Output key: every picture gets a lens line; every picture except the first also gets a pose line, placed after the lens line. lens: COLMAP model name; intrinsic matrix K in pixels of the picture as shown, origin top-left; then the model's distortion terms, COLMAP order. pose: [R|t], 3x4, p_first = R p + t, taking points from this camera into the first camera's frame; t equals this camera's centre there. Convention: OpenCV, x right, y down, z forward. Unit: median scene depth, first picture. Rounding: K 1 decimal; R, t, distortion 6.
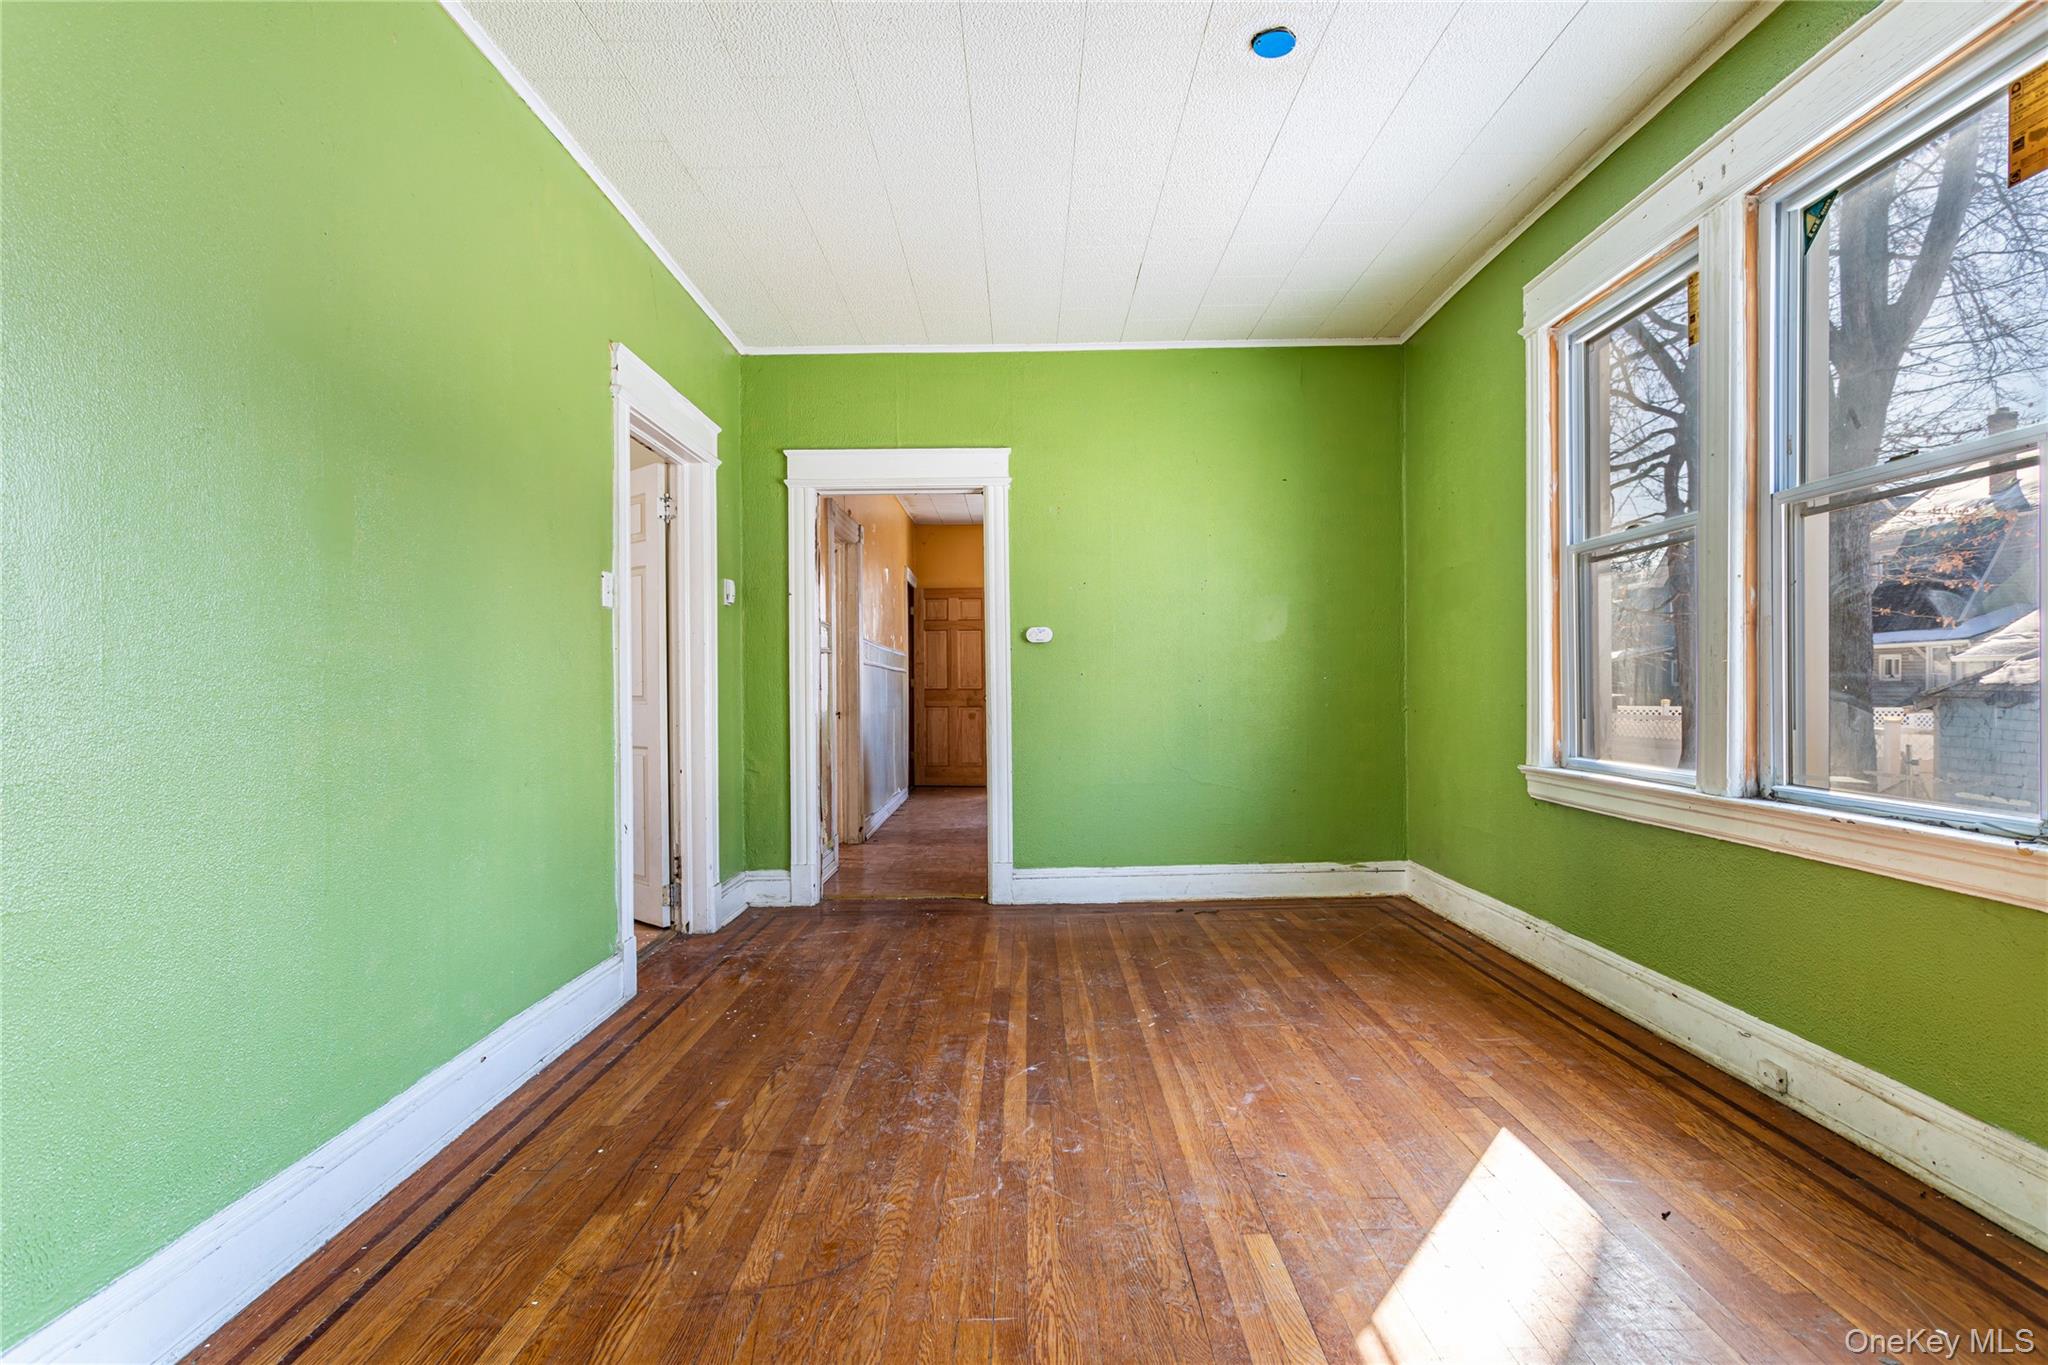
lens RADIAL K [[996.1, 0, 1021.2], [0, 996.1, 694.1], [0, 0, 1]] dist [0.001670, 0.001335]
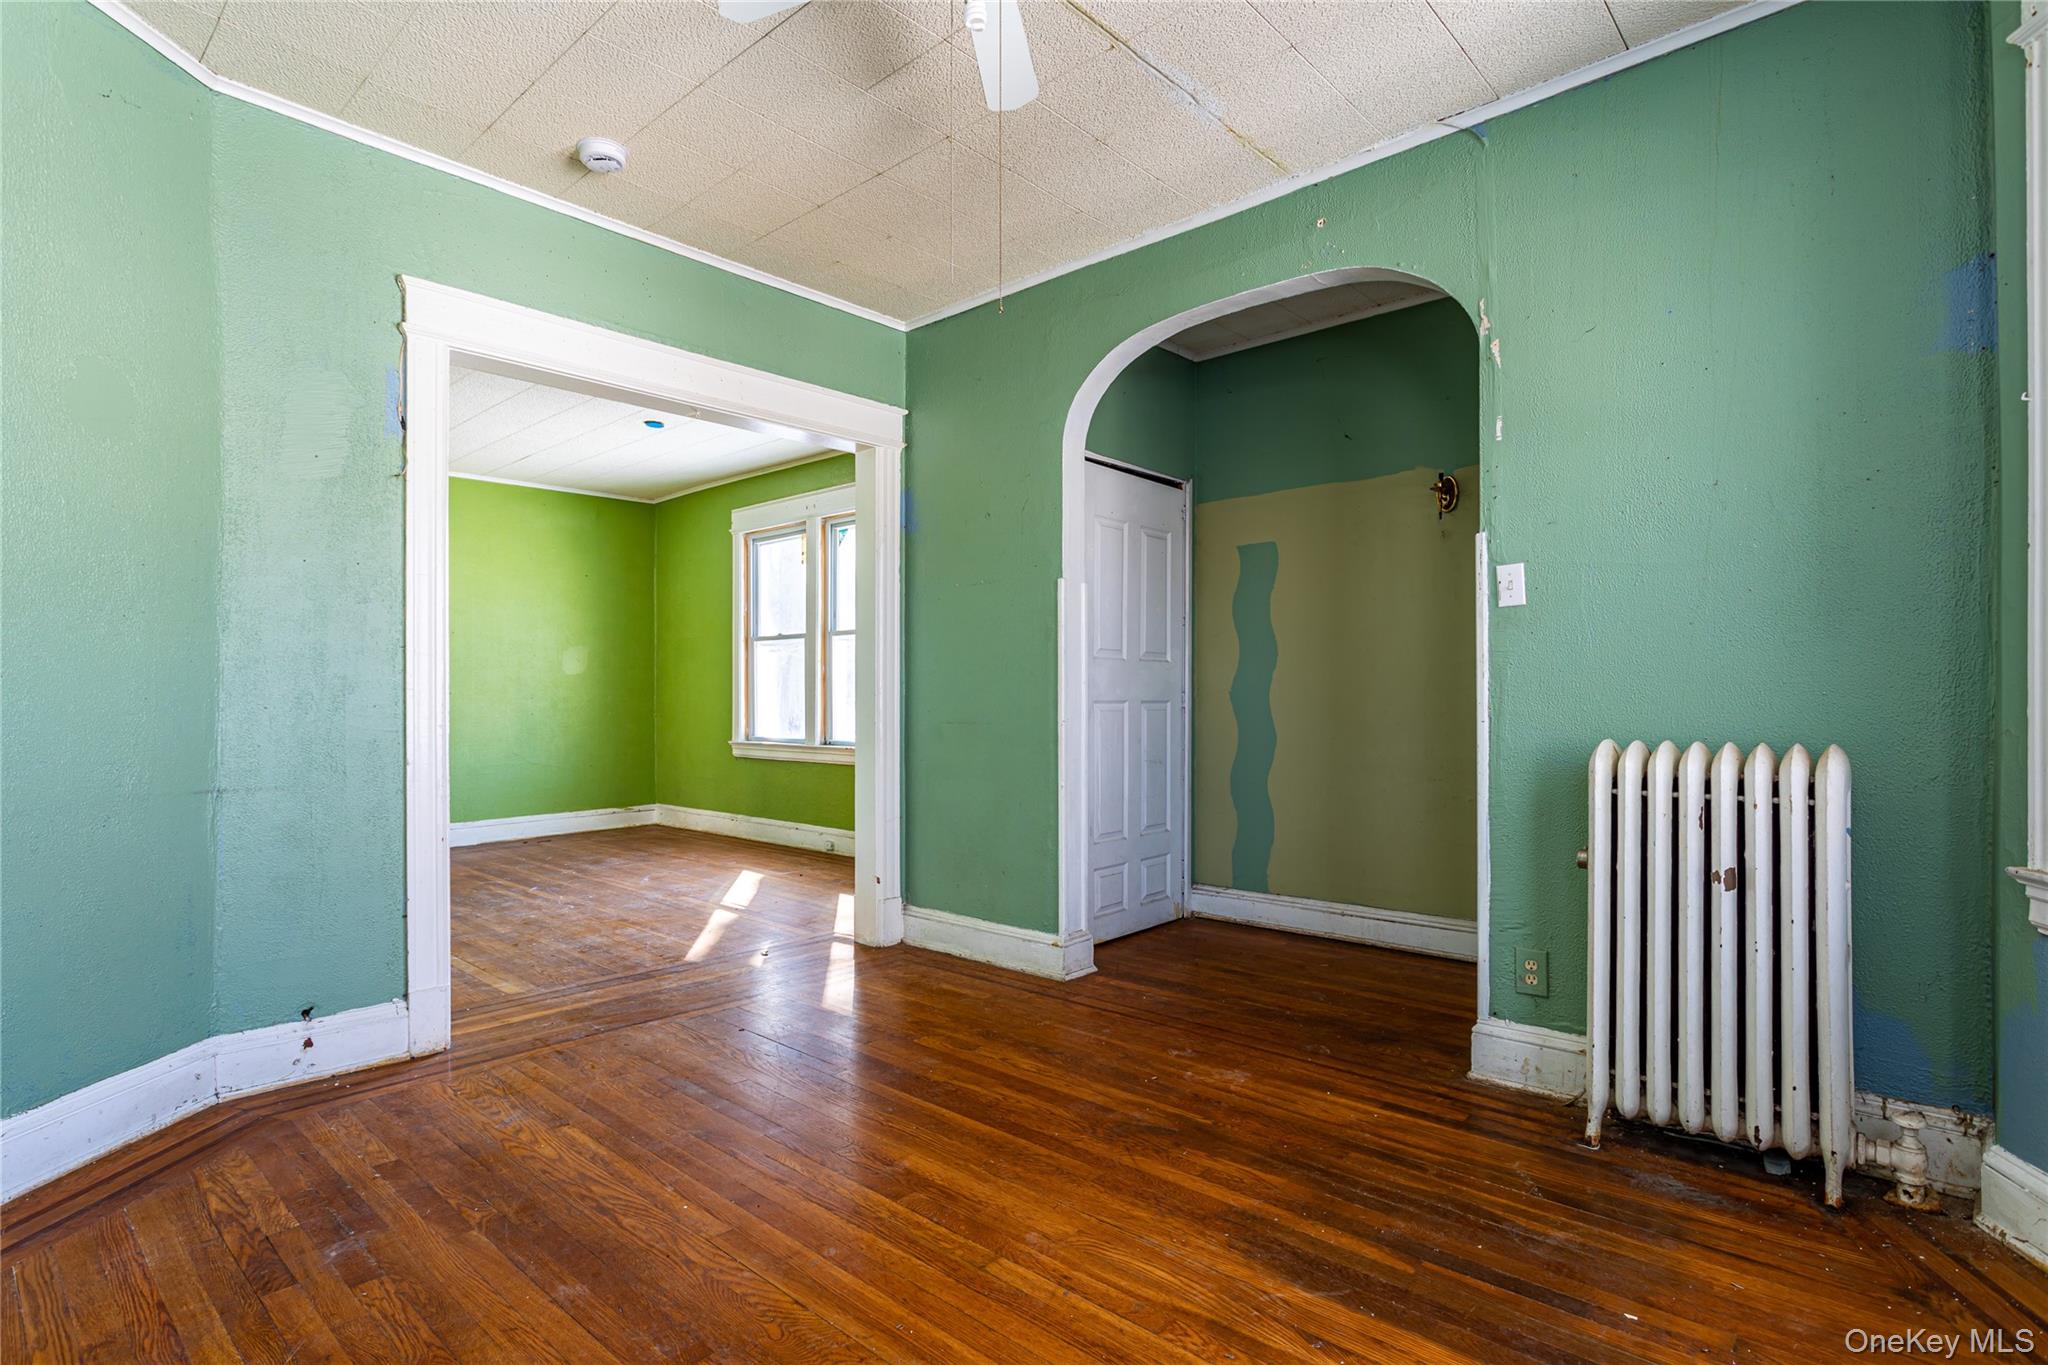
lens RADIAL K [[1013.2, 0, 1027.9], [0, 1013.2, 695.9], [0, 0, 1]] dist [-0.012237, 0.003685]
pose [[0.666161, 0.010832, 0.745730, -1.087101], [0.000837, 0.999883, -0.015271, 0.017934], [-0.745808, 0.010798, 0.666074, -1.428758]]
